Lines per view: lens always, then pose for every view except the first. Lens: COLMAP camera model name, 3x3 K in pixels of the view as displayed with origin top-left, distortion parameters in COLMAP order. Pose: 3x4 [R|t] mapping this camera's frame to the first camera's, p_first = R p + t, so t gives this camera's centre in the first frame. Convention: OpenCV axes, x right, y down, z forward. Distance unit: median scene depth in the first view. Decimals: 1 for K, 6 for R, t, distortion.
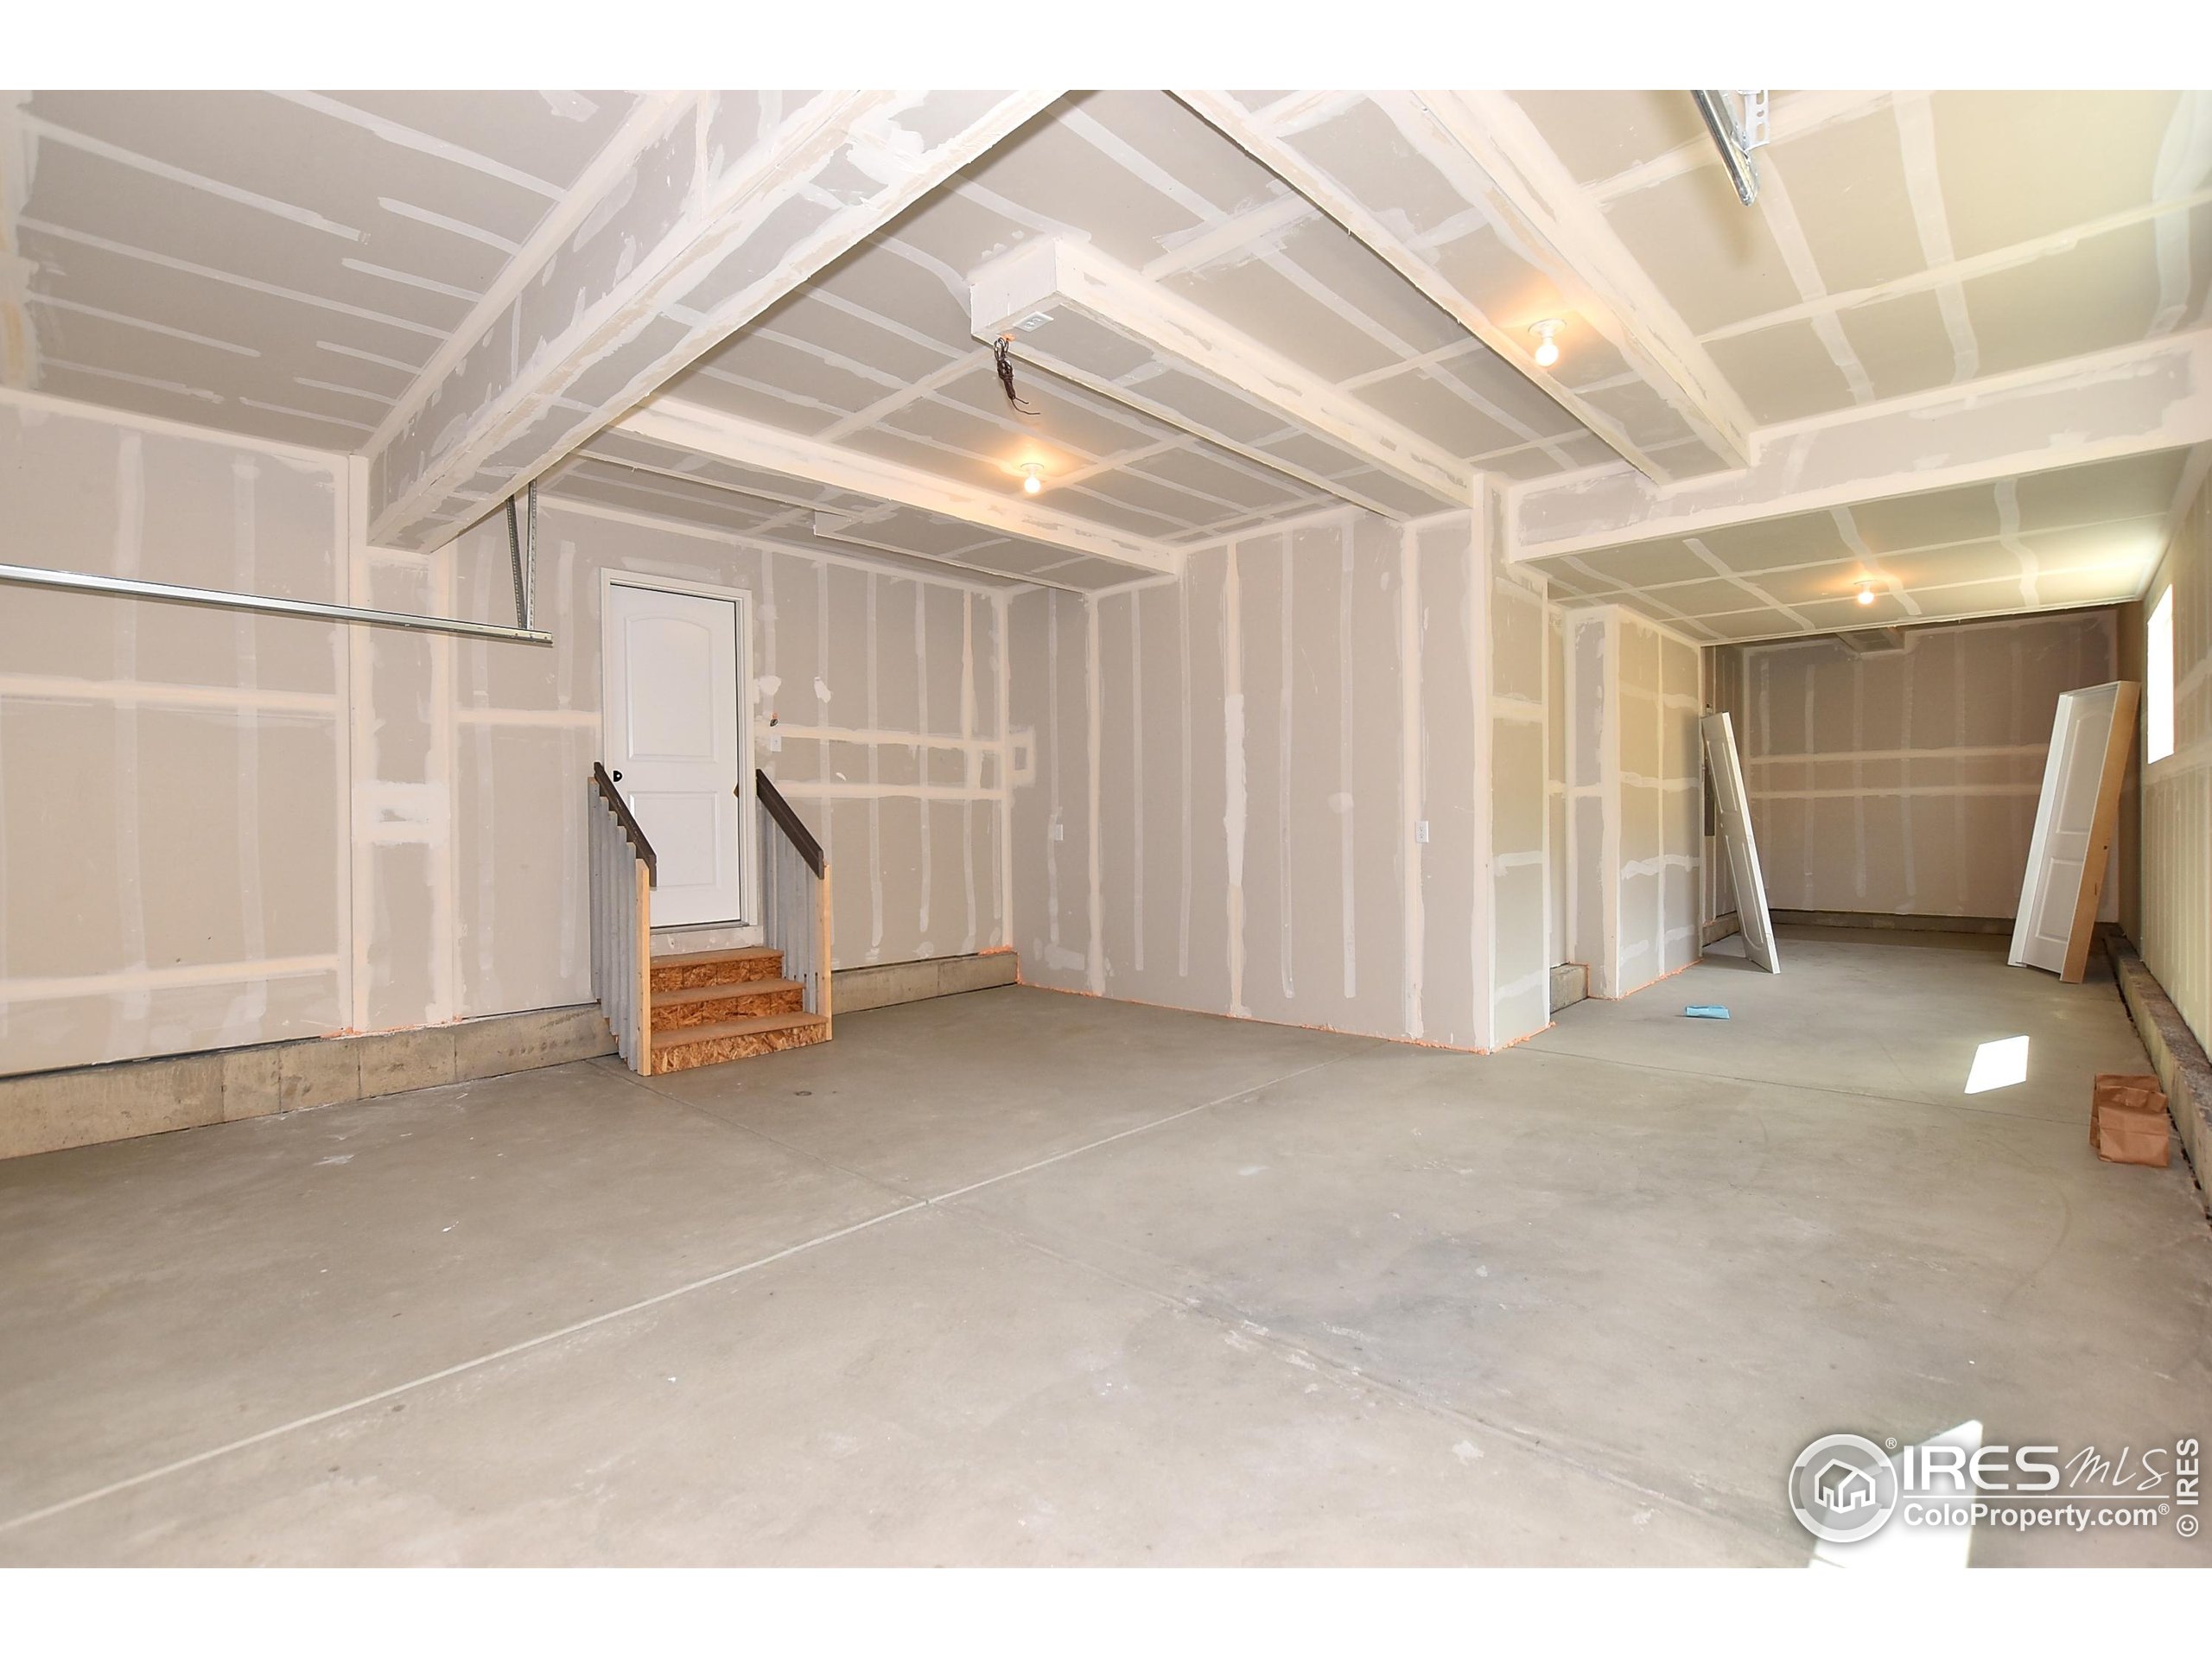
lens RADIAL K [[1024.8, 0, 1103.2], [0, 1024.8, 829.7], [0, 0, 1]] dist [-0.027825, 0.001610]
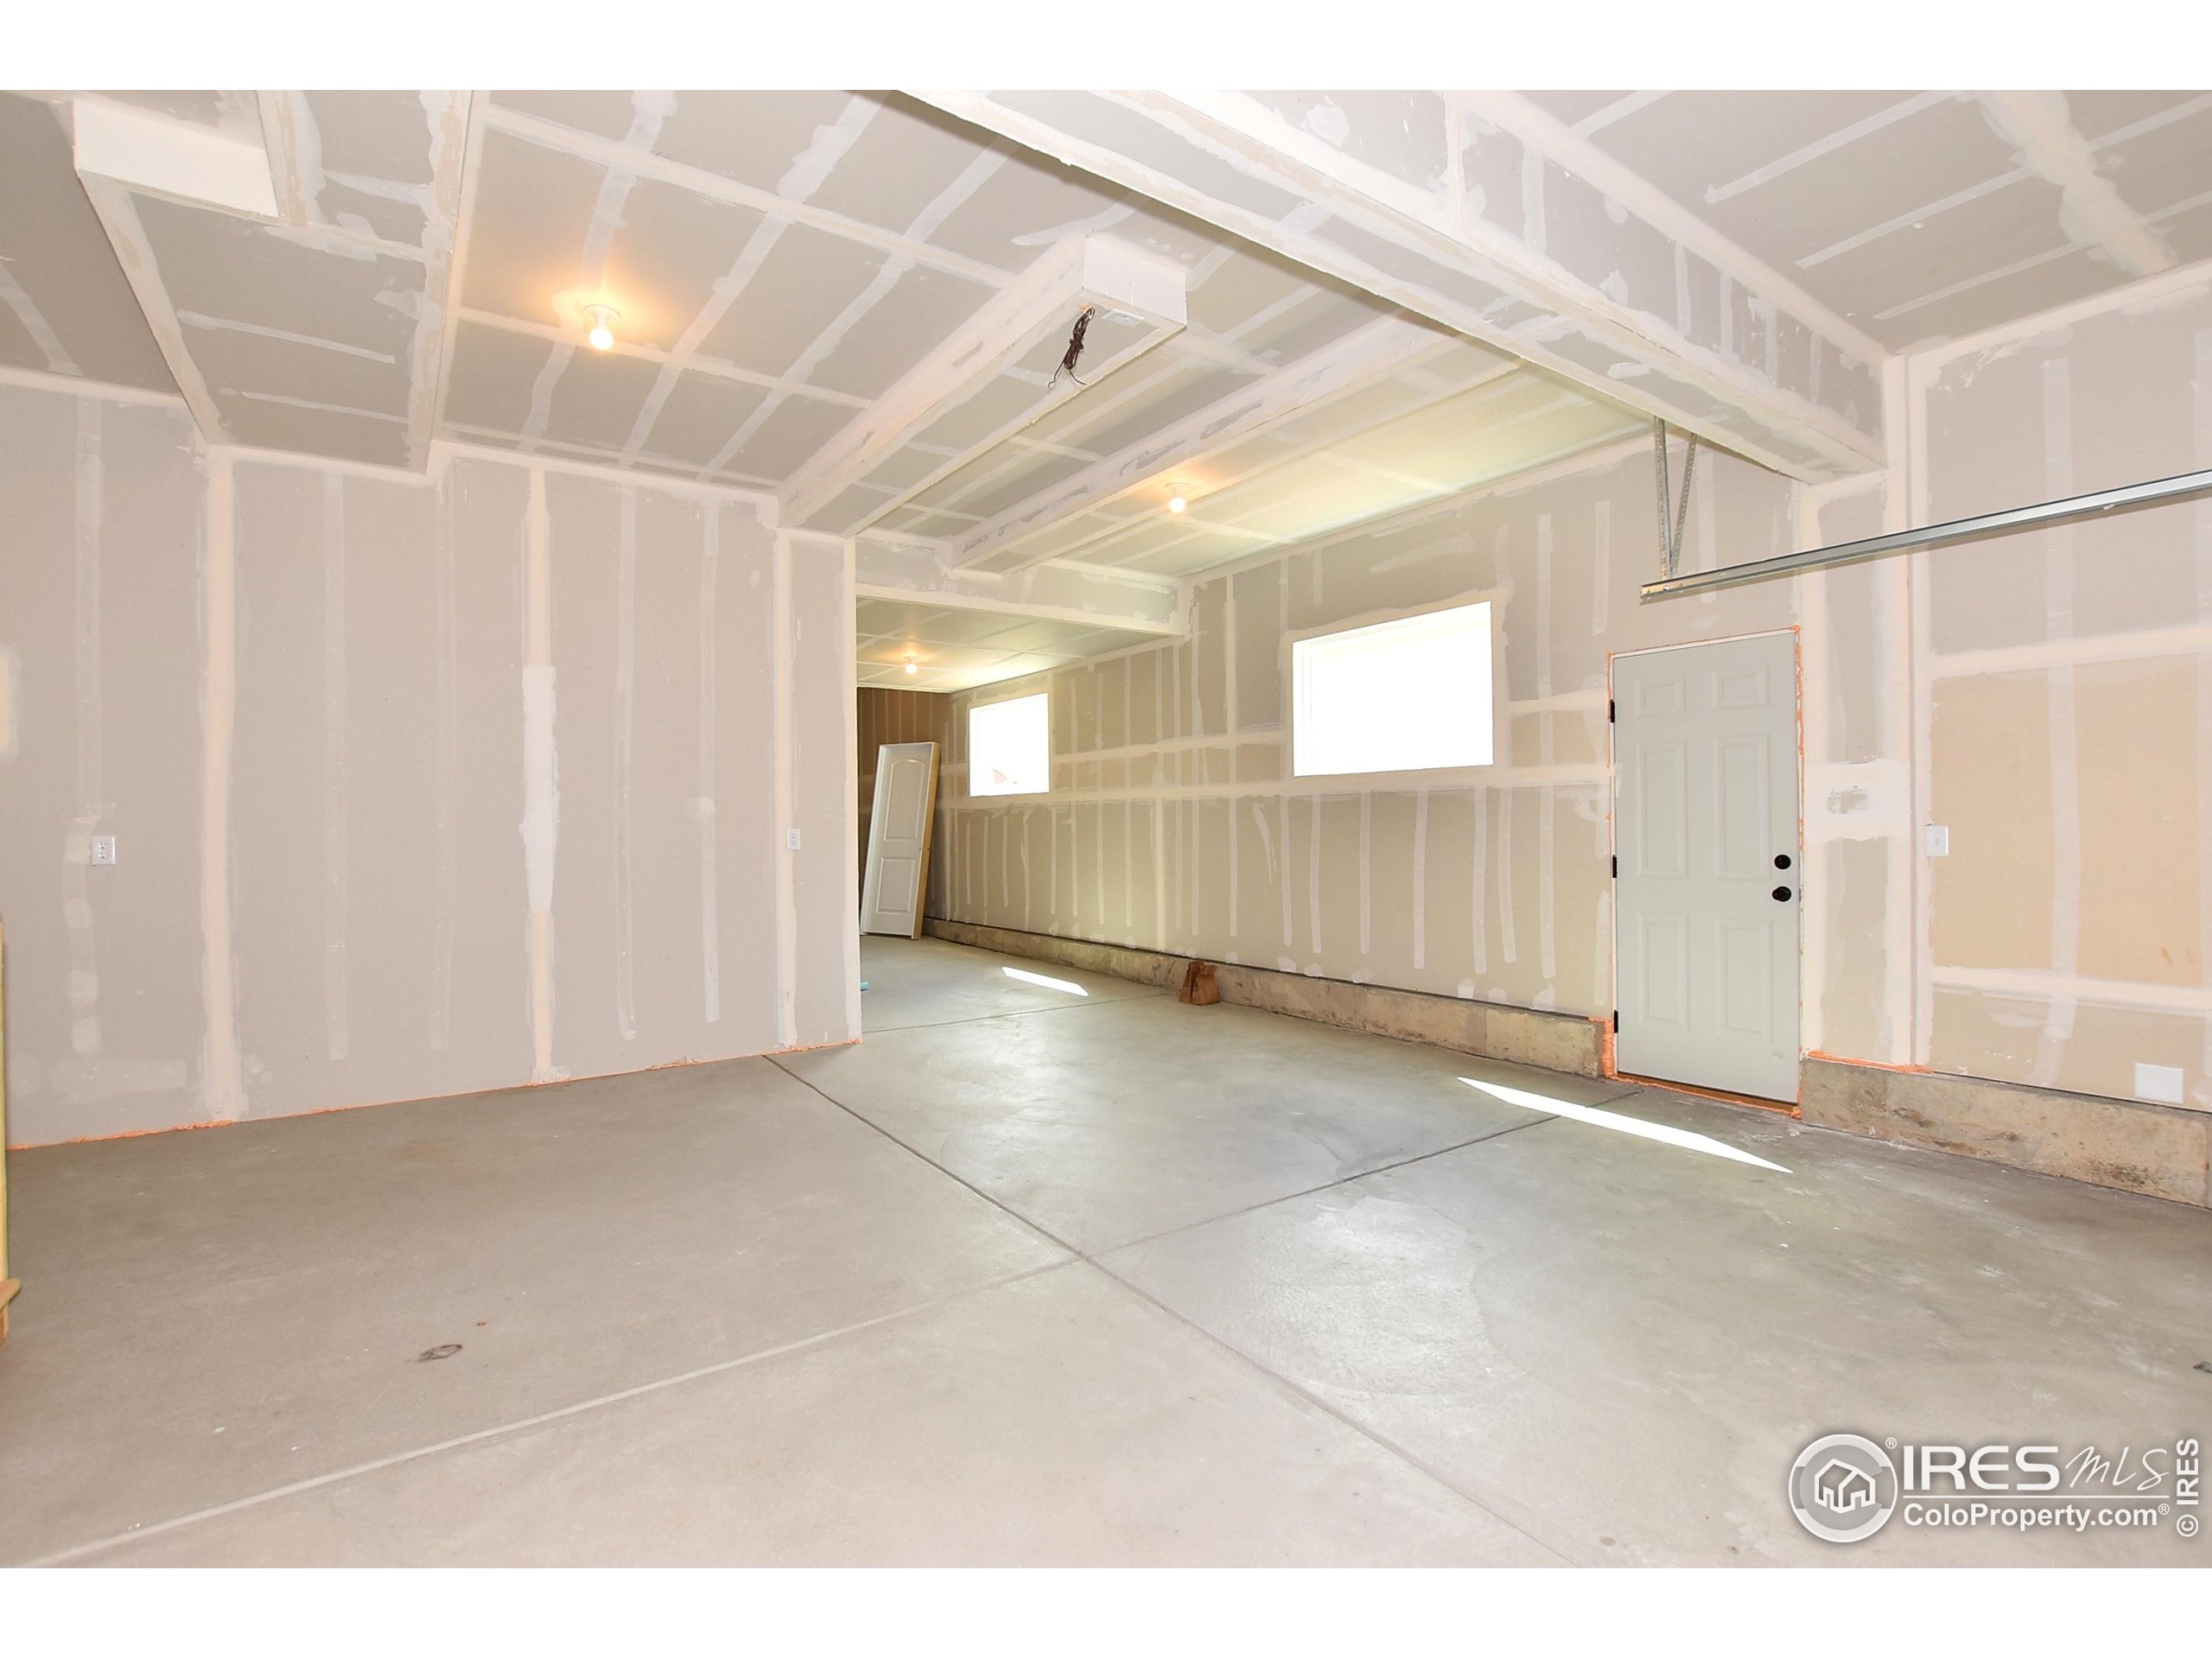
lens RADIAL K [[1024.8, 0, 1103.2], [0, 1024.8, 829.7], [0, 0, 1]] dist [-0.027825, 0.001610]
pose [[0.210643, 0.001914, 0.977561, -0.529896], [0.009921, 0.999942, -0.004096, -0.000252], [-0.977513, 0.010561, 0.210612, 0.425033]]
